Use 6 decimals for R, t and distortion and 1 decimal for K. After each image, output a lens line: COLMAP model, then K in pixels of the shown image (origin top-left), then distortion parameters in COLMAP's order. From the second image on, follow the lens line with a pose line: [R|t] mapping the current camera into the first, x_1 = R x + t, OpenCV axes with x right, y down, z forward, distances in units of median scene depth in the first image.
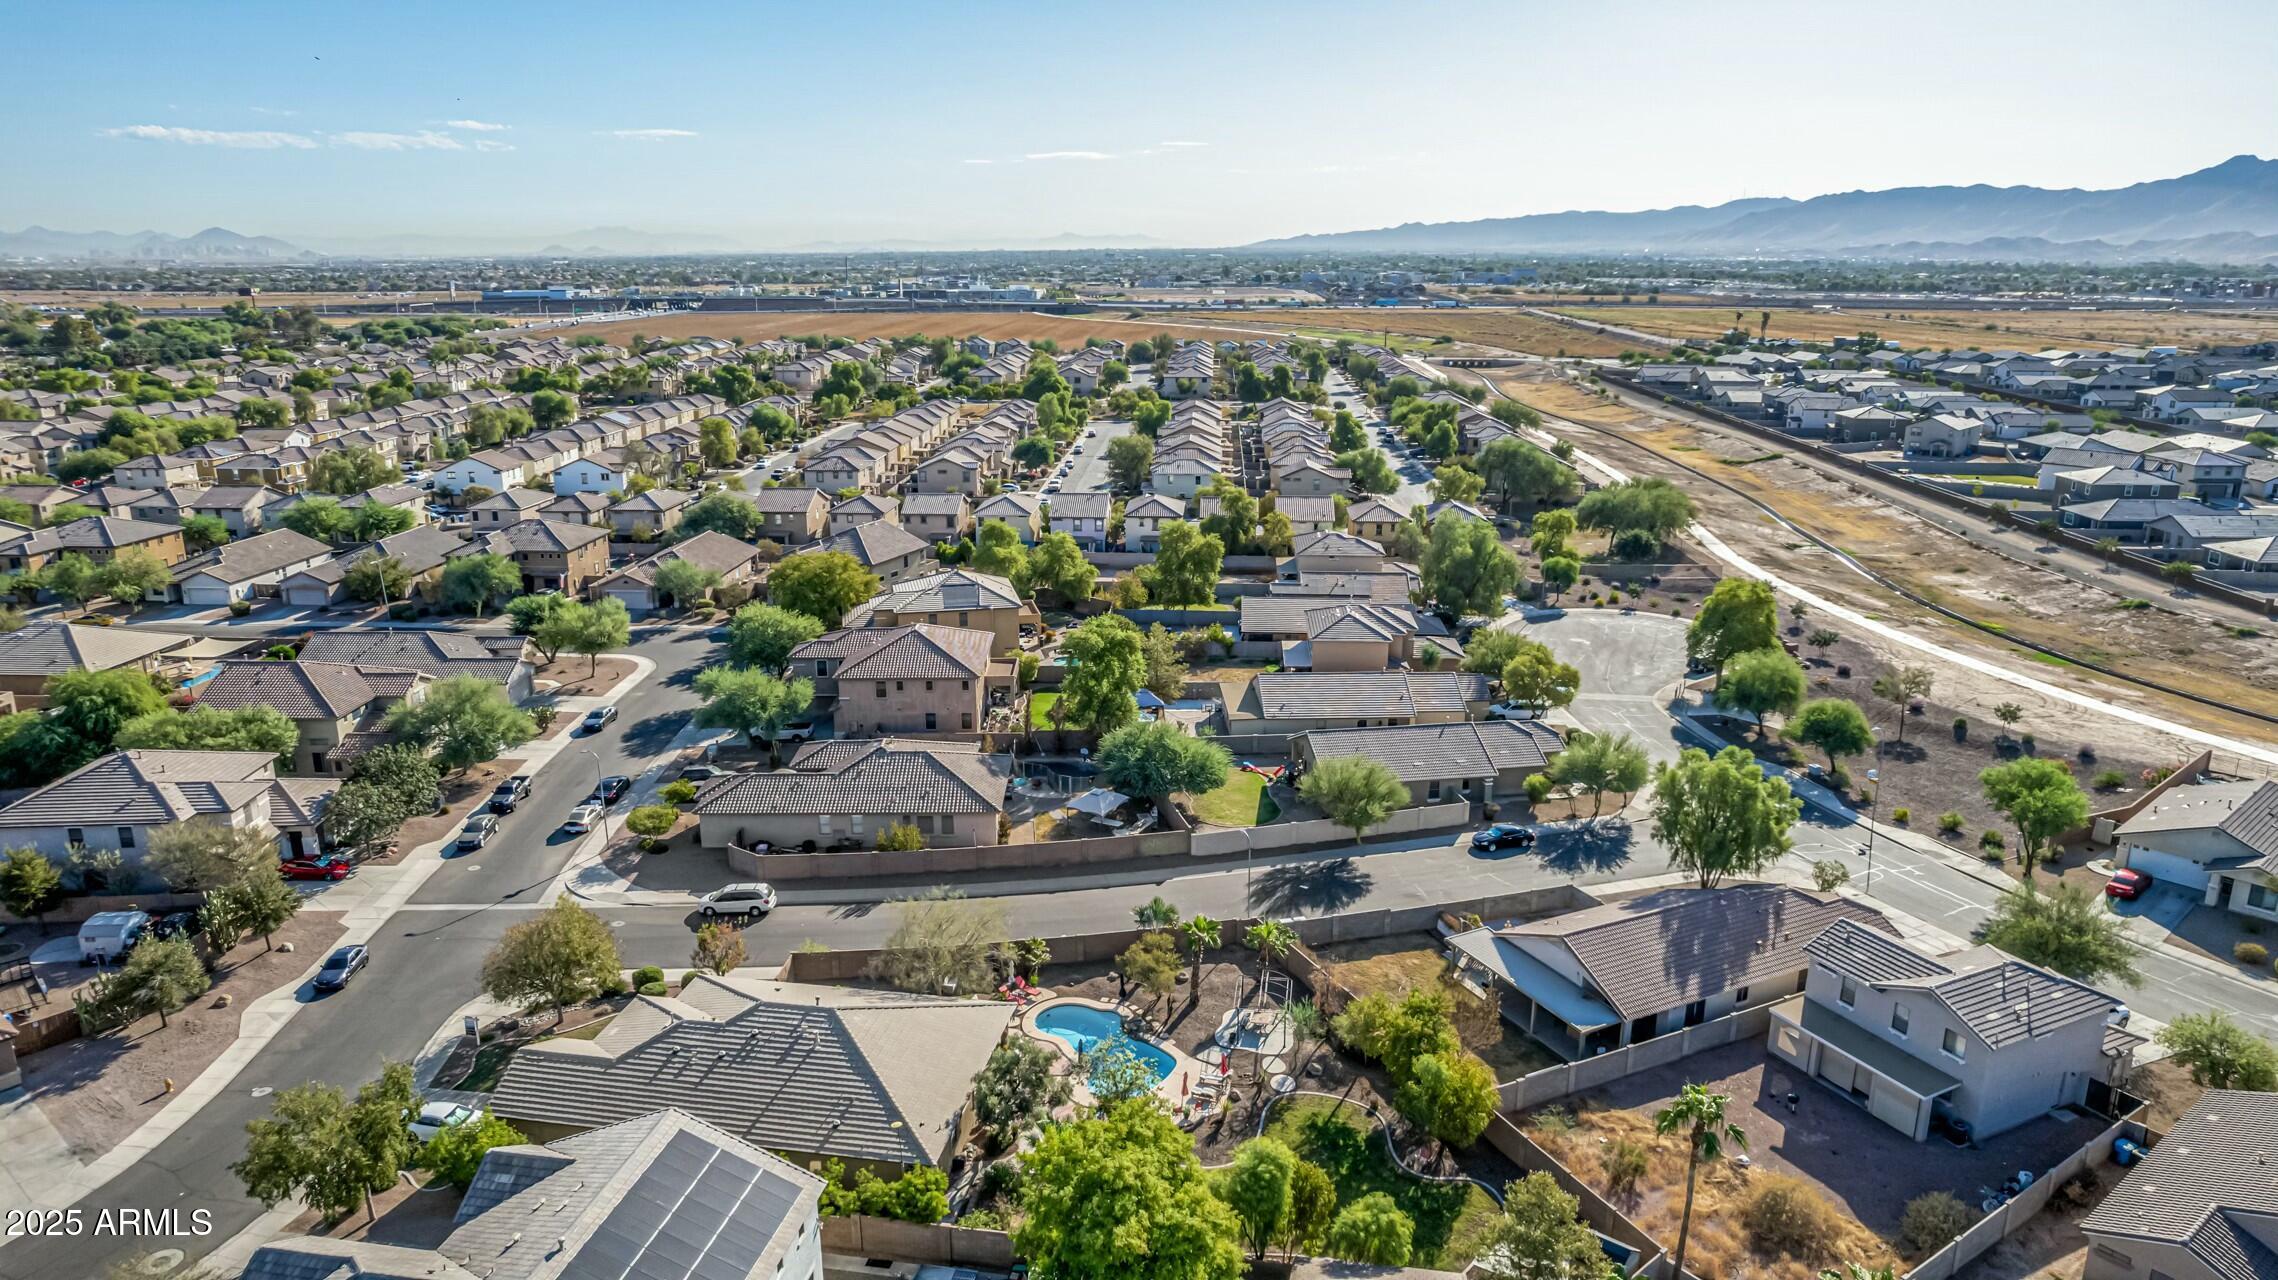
lens RADIAL K [[1456.0, 0, 1153.3], [0, 1456.0, 644.1], [0, 0, 1]] dist [-0.070605, 0.064519]
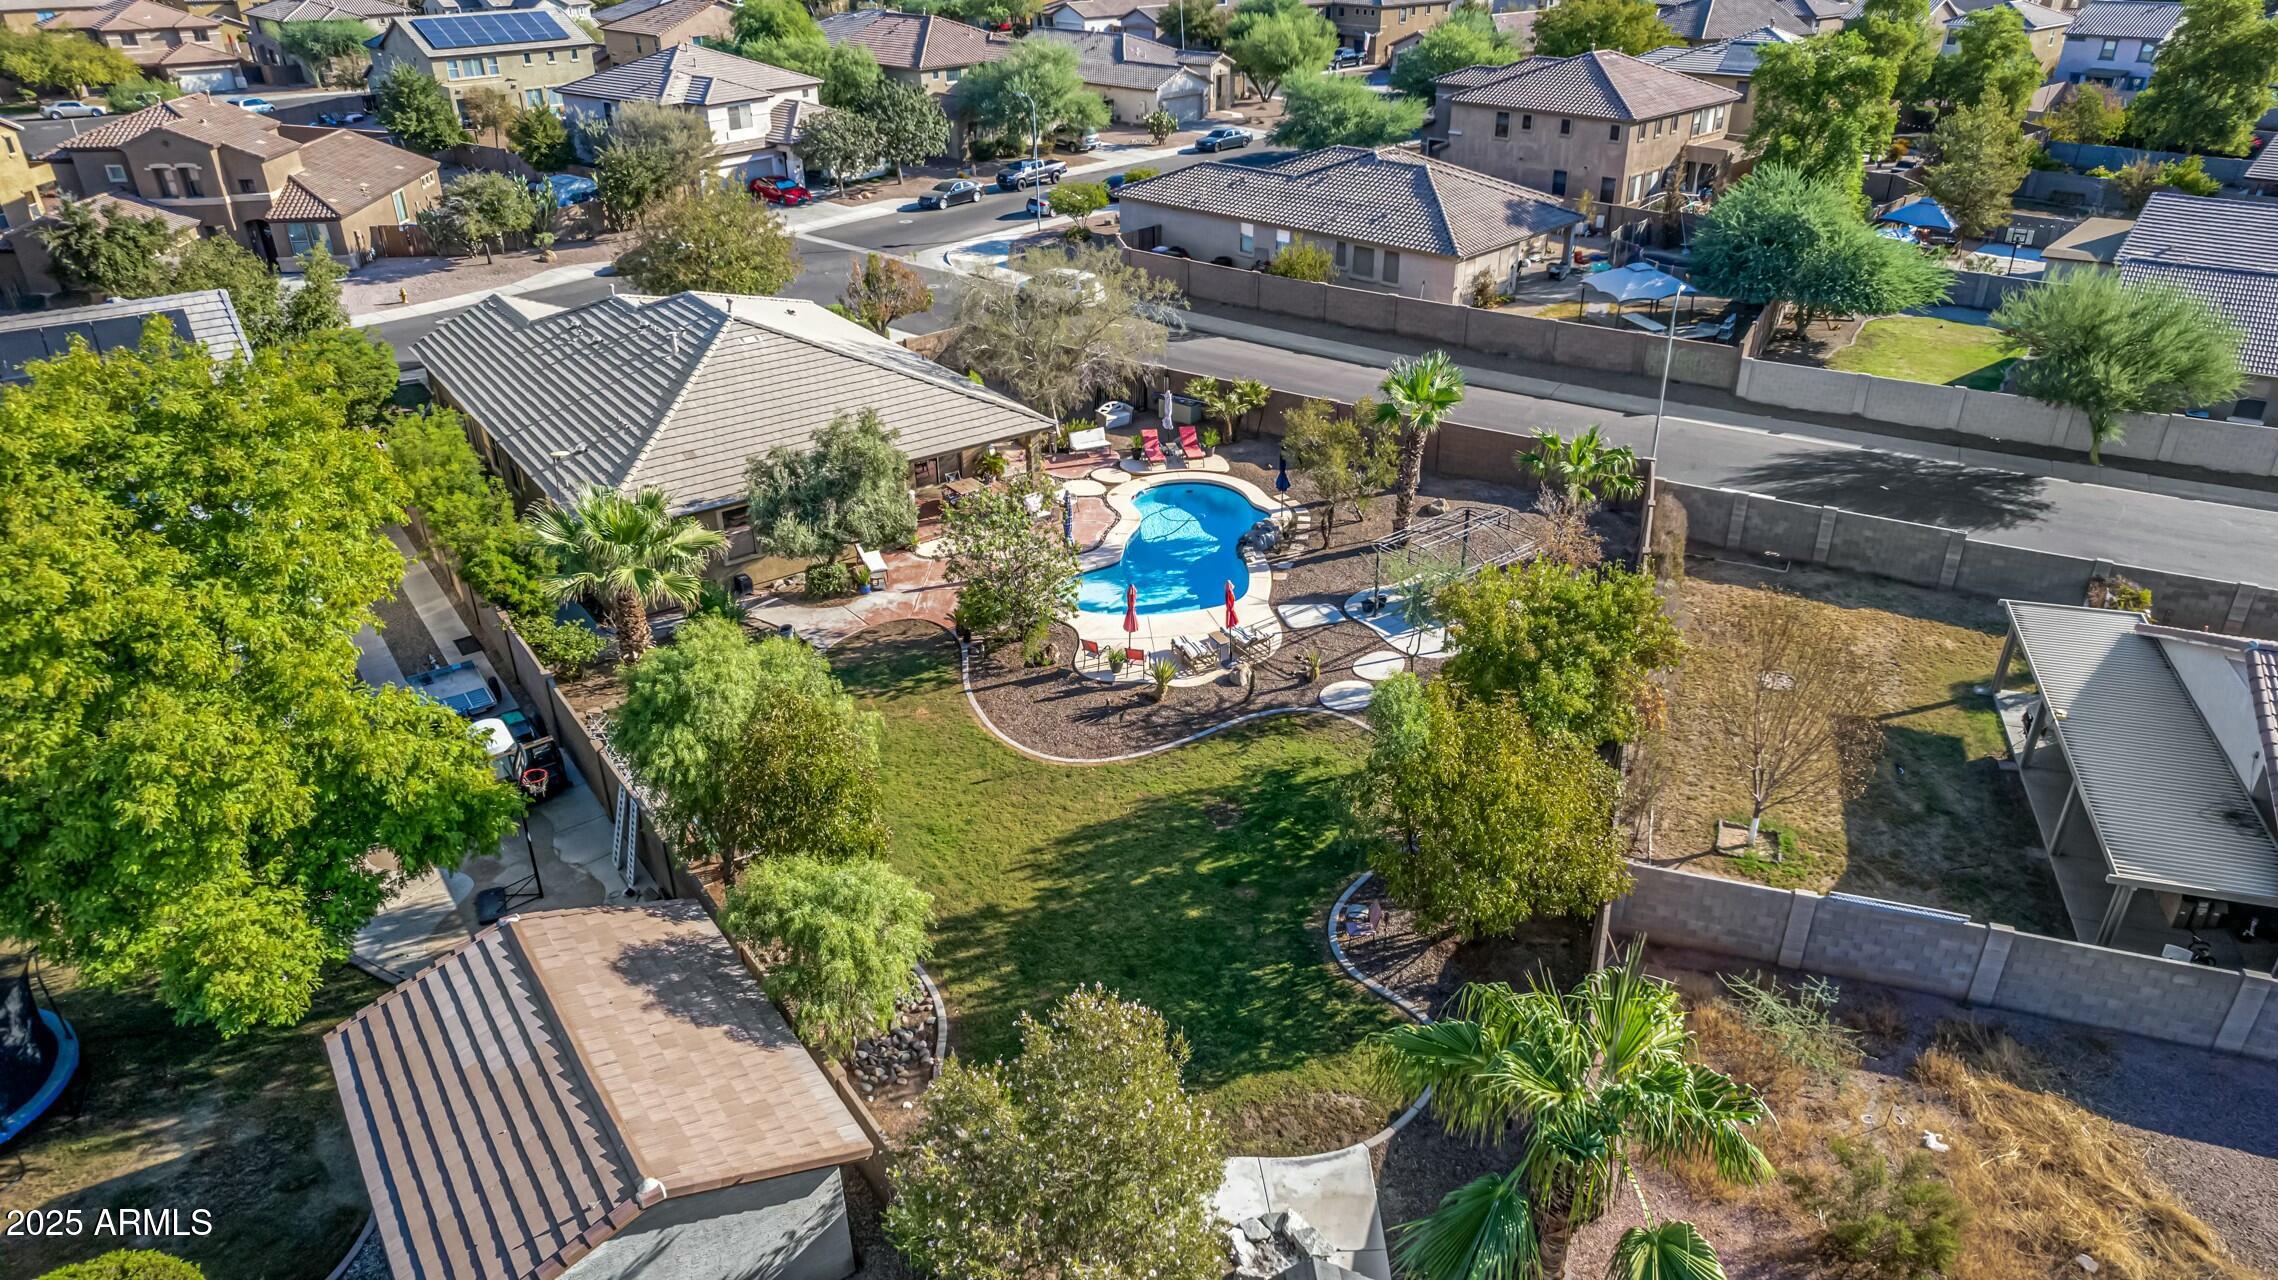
lens RADIAL K [[1456.0, 0, 1153.3], [0, 1456.0, 644.1], [0, 0, 1]] dist [-0.070605, 0.064519]
pose [[0.715713, 0.324460, -0.618450, 0.285591], [-0.177192, 0.940917, 0.288579, 0.137668], [0.675542, -0.096955, 0.730919, 0.520740]]
